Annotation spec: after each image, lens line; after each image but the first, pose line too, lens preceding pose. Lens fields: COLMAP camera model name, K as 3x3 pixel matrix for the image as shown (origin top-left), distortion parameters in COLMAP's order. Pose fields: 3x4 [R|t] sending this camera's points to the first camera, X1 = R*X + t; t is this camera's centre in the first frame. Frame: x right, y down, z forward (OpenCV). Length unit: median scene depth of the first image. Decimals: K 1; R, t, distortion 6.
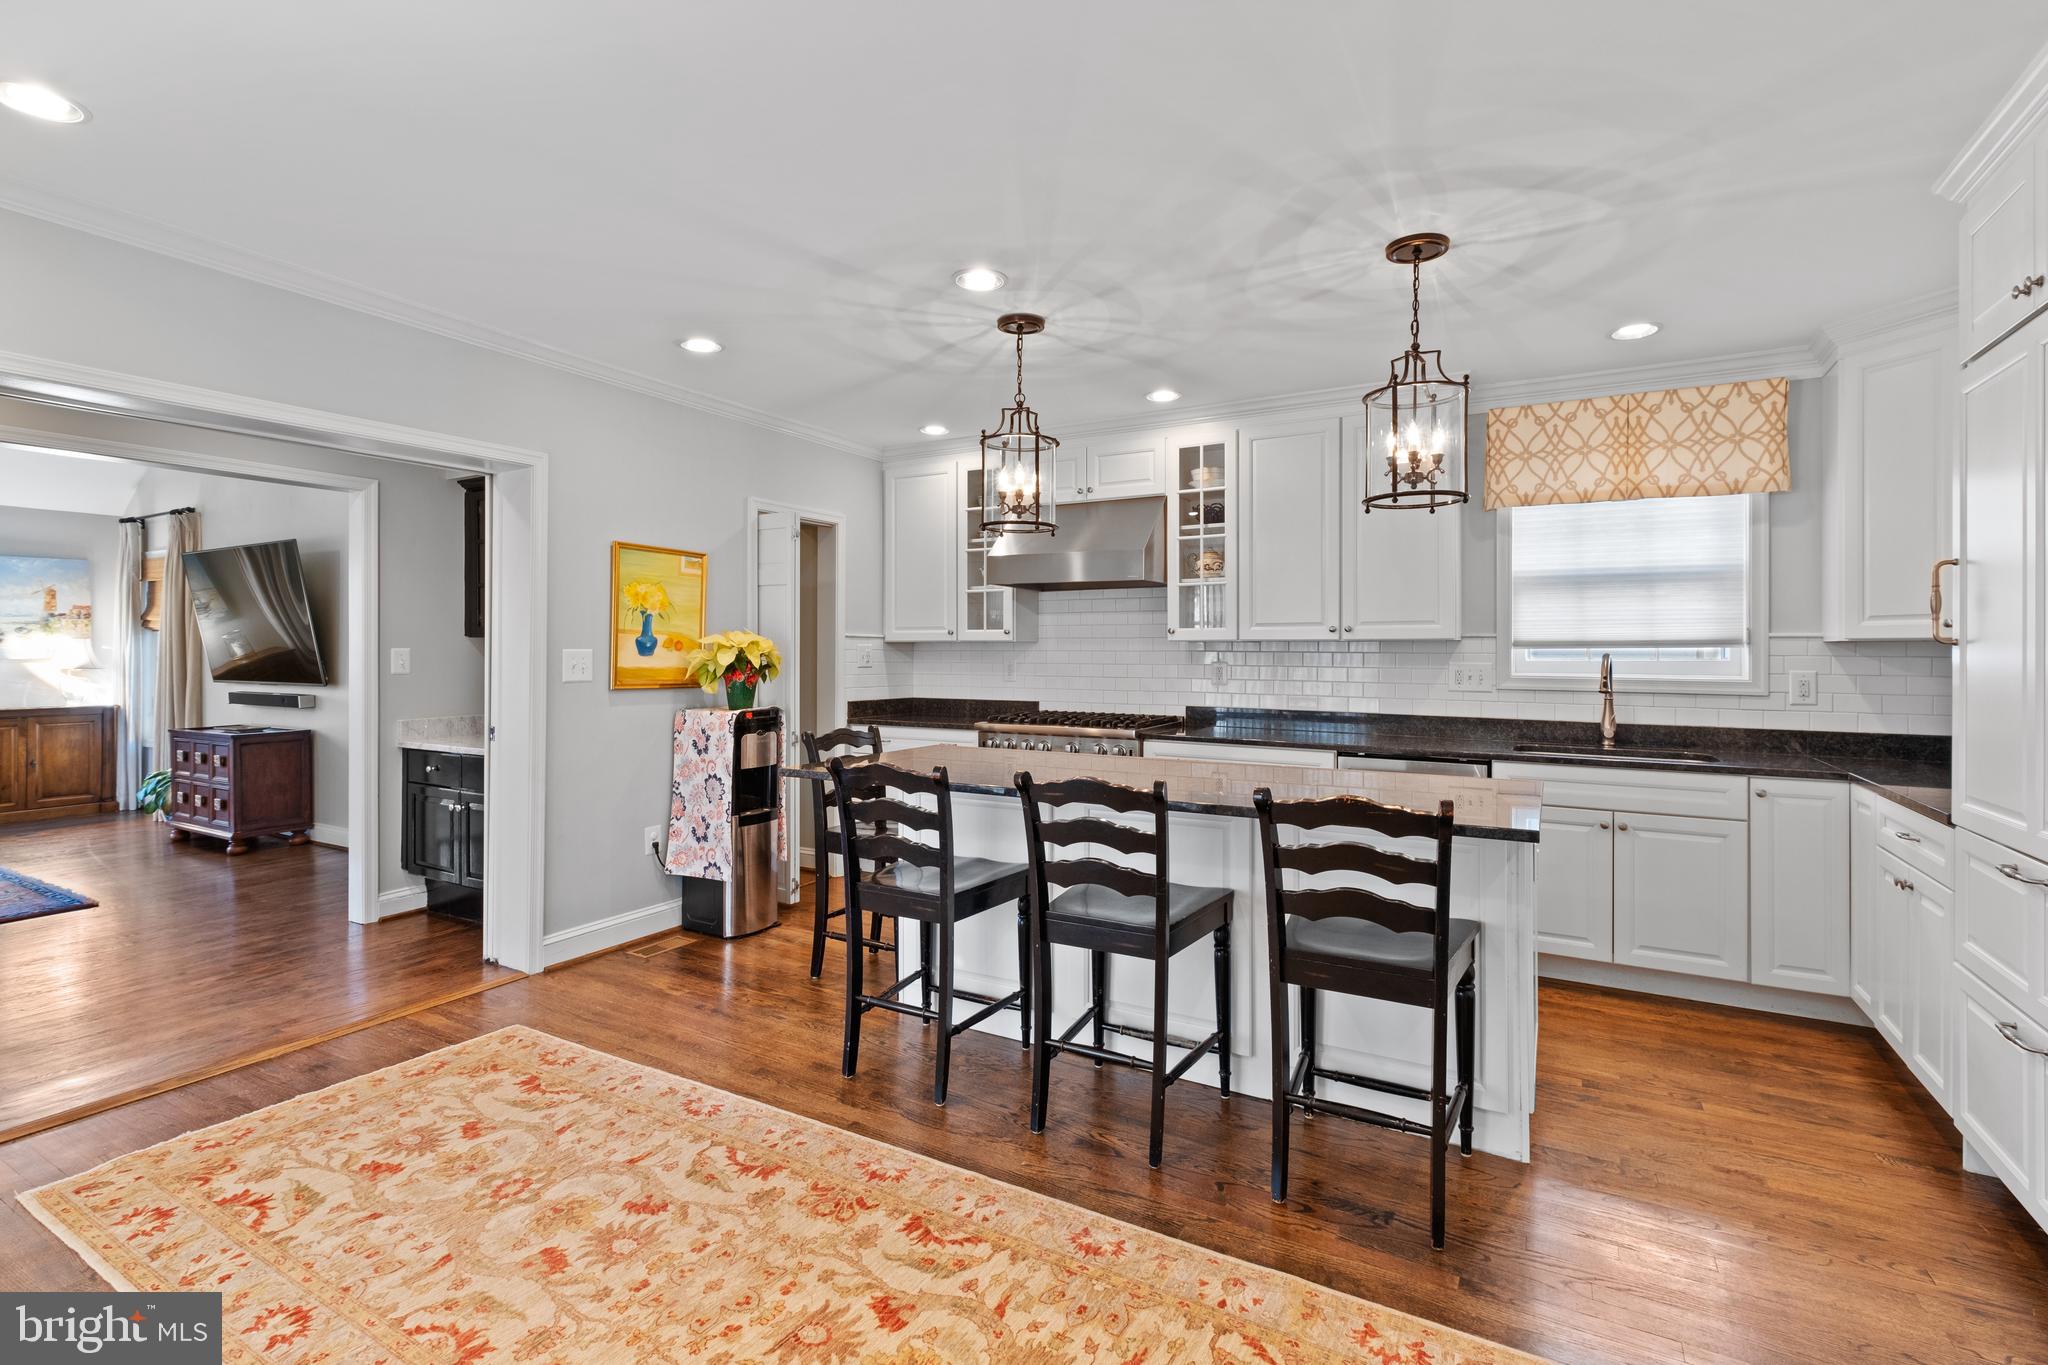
lens RADIAL K [[907.8, 0, 1030.2], [0, 907.8, 645.8], [0, 0, 1]] dist [0.002804, -0.000201]
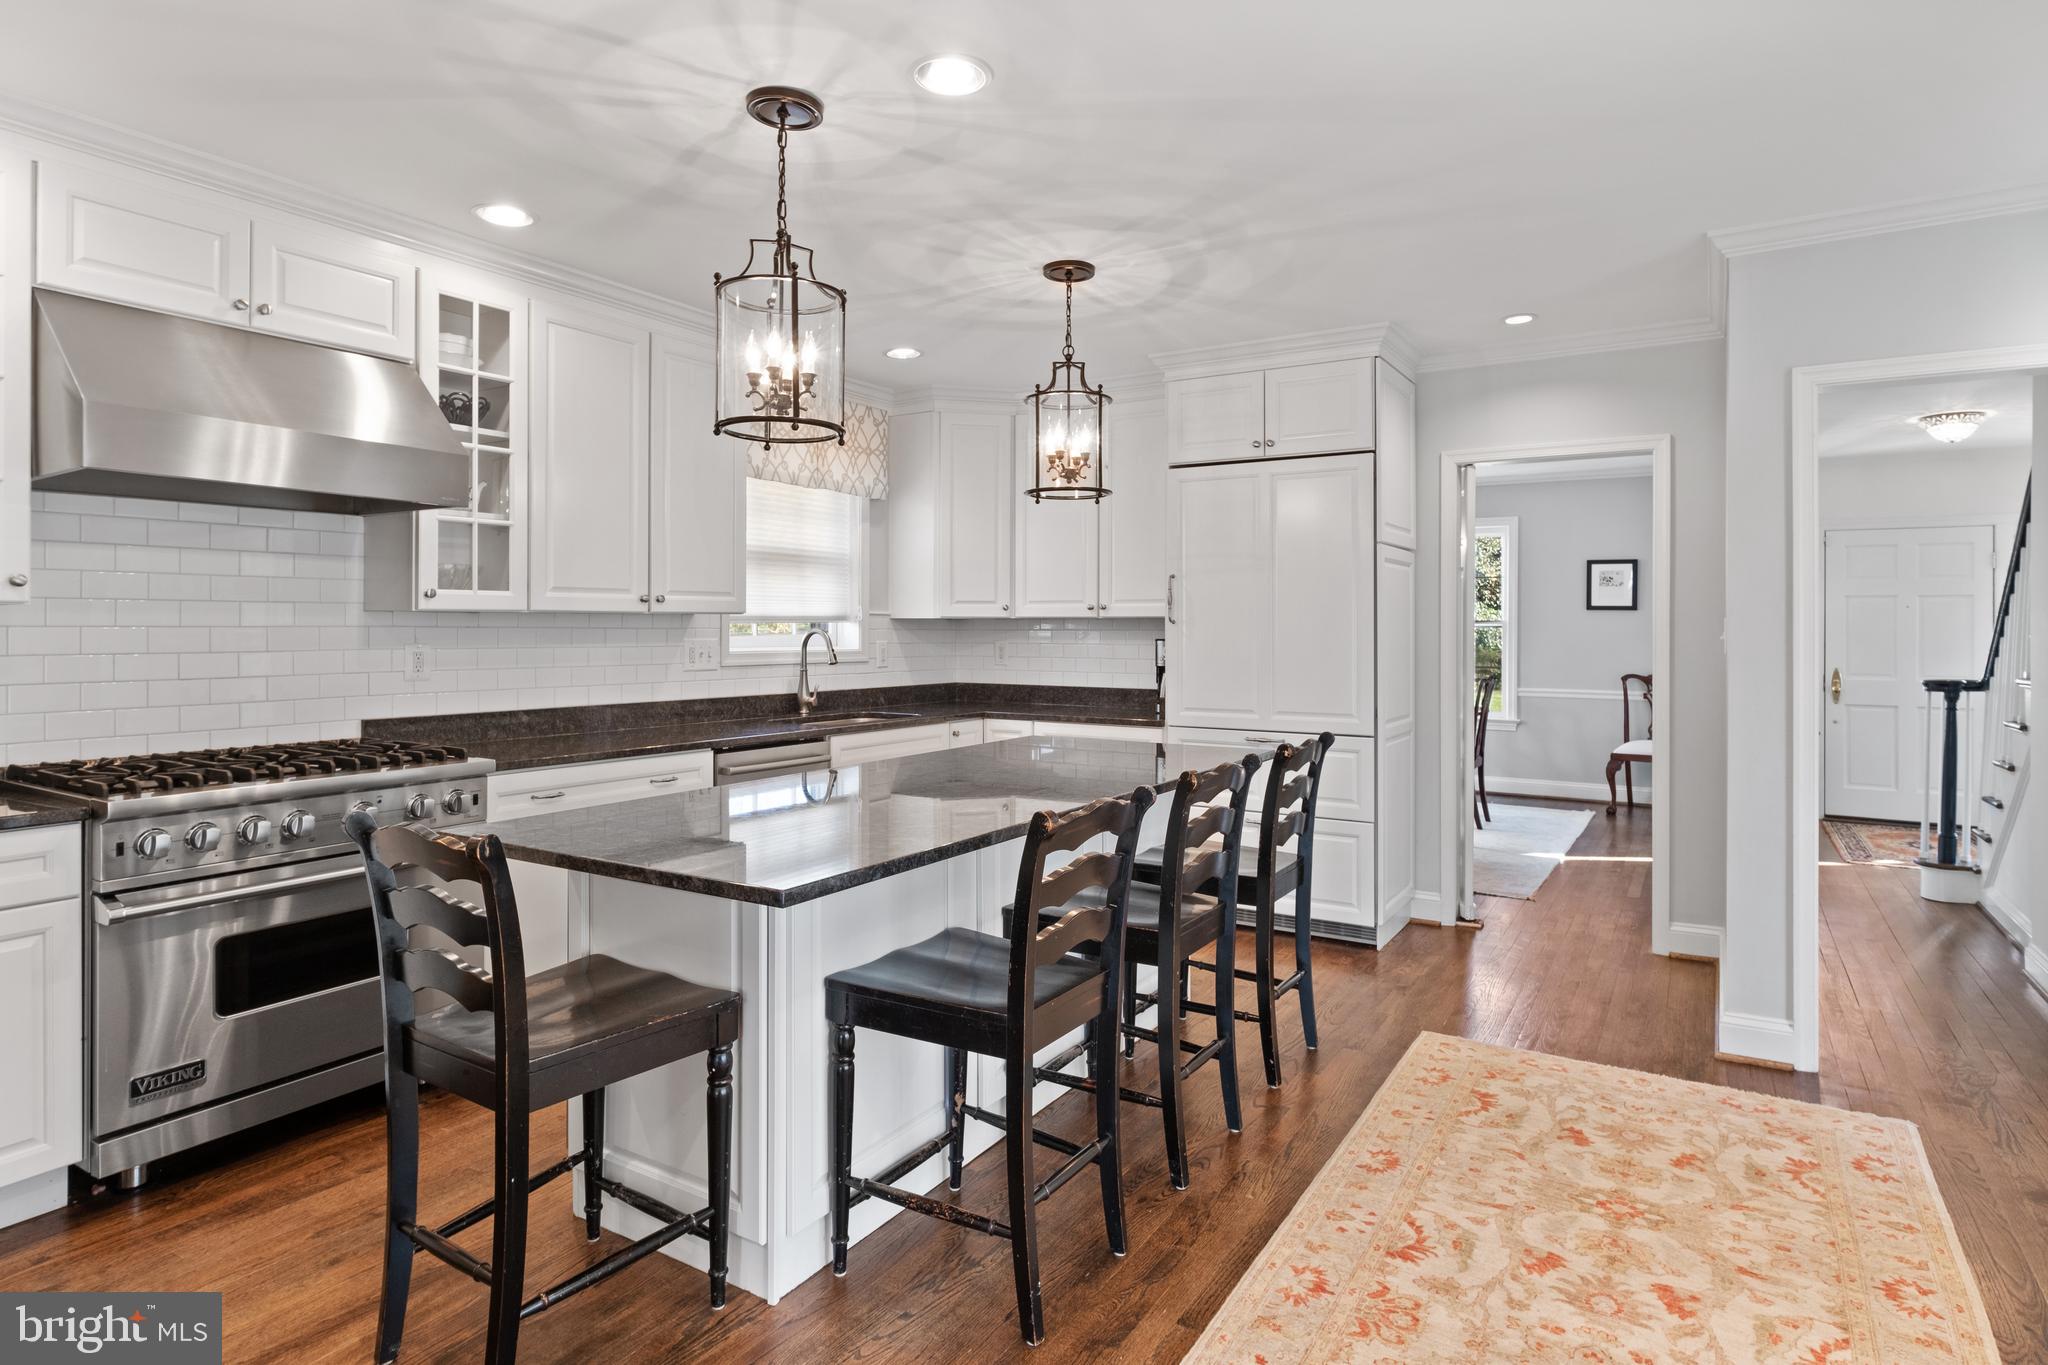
lens RADIAL K [[1074.1, 0, 1020.1], [0, 1074.1, 631.7], [0, 0, 1]] dist [-0.000478, -0.000537]
pose [[0.071438, -0.009549, 0.997399, -0.781065], [-0.011139, 0.999884, 0.010371, -0.004485], [-0.997383, -0.011851, 0.071323, 0.828754]]
